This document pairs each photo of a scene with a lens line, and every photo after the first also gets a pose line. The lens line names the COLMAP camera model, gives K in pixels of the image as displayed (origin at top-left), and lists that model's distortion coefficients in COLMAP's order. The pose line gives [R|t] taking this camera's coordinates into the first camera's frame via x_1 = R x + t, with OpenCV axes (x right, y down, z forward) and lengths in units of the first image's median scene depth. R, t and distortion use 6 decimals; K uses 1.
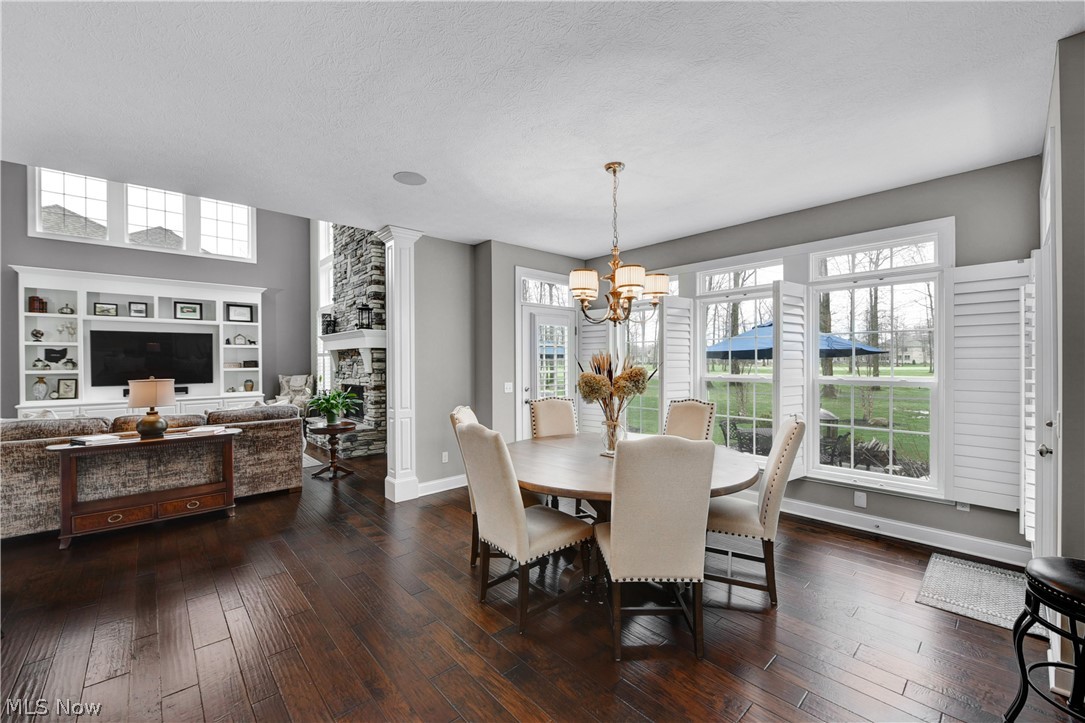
lens RADIAL K [[434.3, 0, 542.6], [0, 434.3, 362.7], [0, 0, 1]] dist [-0.007700, -0.000336]
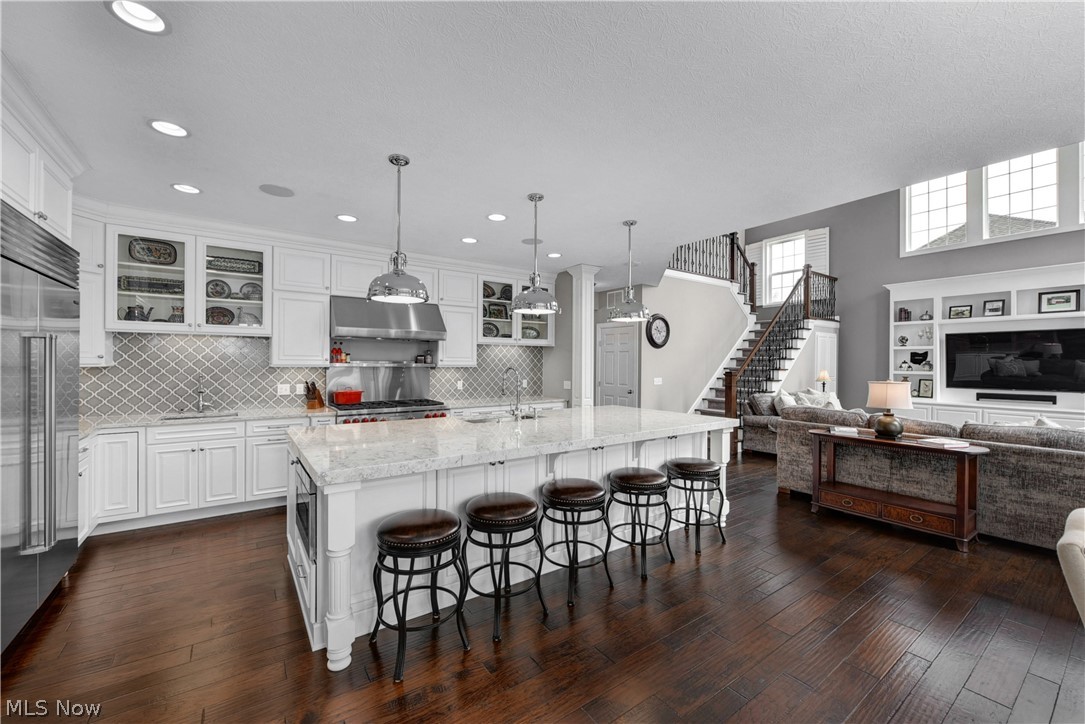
lens RADIAL K [[434.3, 0, 542.6], [0, 434.3, 363.2], [0, 0, 1]] dist [-0.007700, -0.000336]
pose [[-0.121414, 0.005699, -0.992586, 0.106239], [-0.009099, 0.999935, 0.006854, -0.002192], [0.992560, 0.009864, -0.121354, 0.160867]]
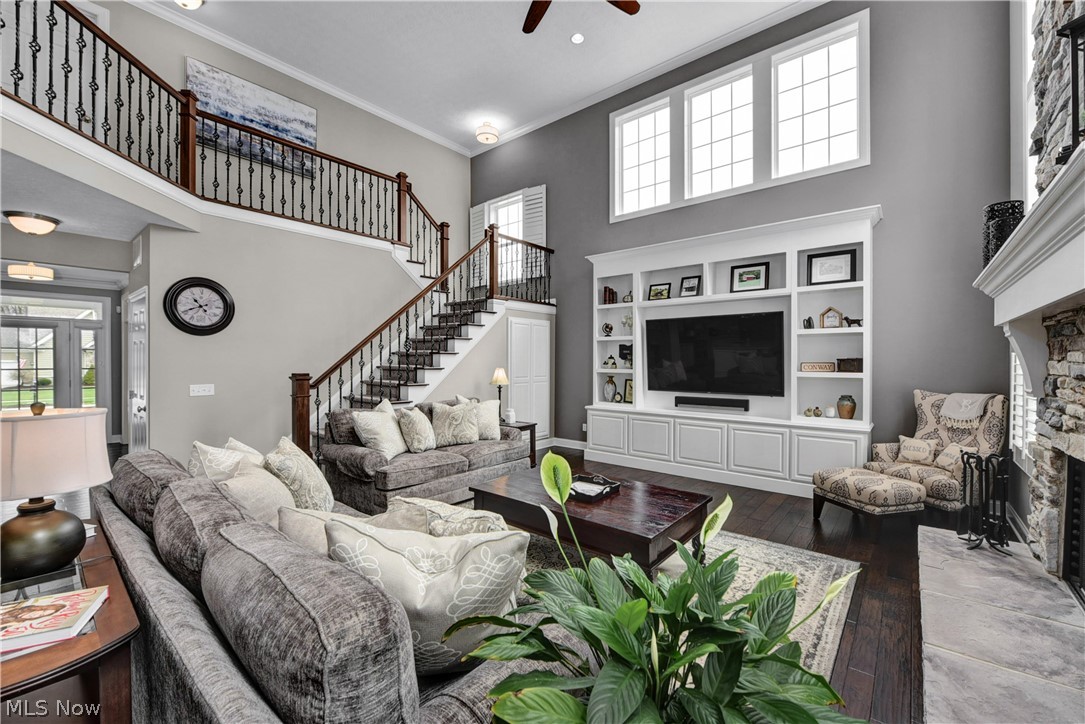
lens RADIAL K [[443.5, 0, 540.4], [0, 443.5, 361.8], [0, 0, 1]] dist [-0.008456, -0.000265]
pose [[0.136660, 0.009109, -0.990576, -0.262156], [-0.005791, 0.999948, 0.008396, -0.003359], [0.990601, 0.004589, 0.136705, 0.701707]]
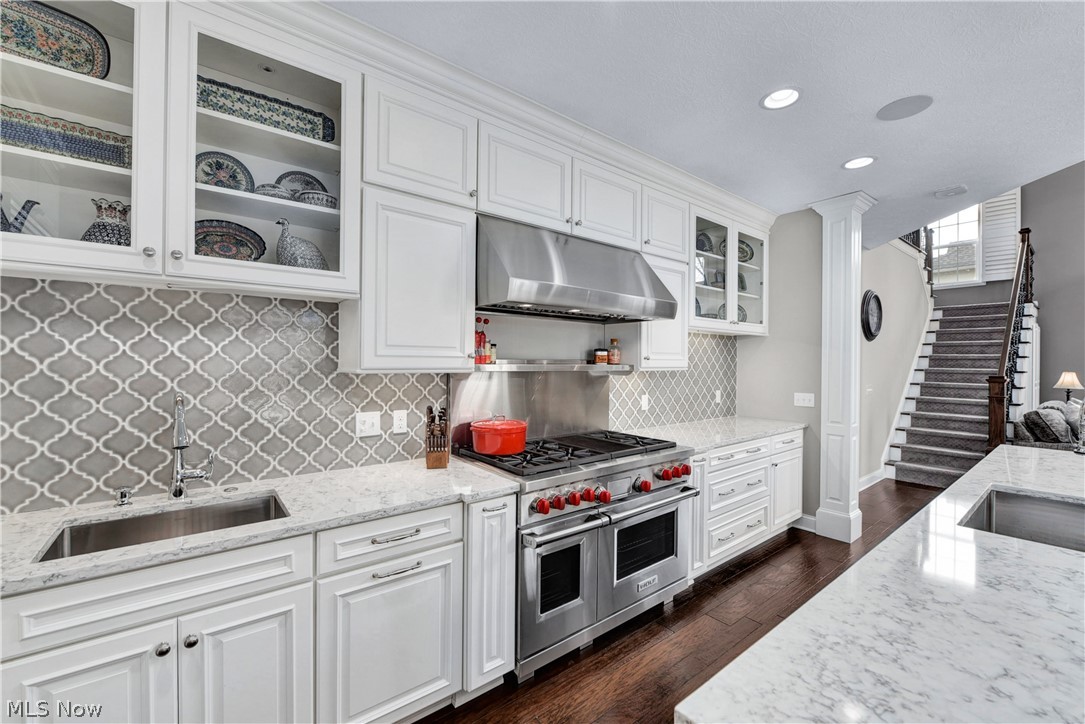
lens RADIAL K [[443.5, 0, 540.4], [0, 443.5, 361.8], [0, 0, 1]] dist [-0.008456, -0.000265]
pose [[-0.070810, 0.006409, -0.997469, -0.206068], [-0.010221, 0.999922, 0.007150, 0.000751], [0.997437, 0.010702, -0.070739, -0.167829]]
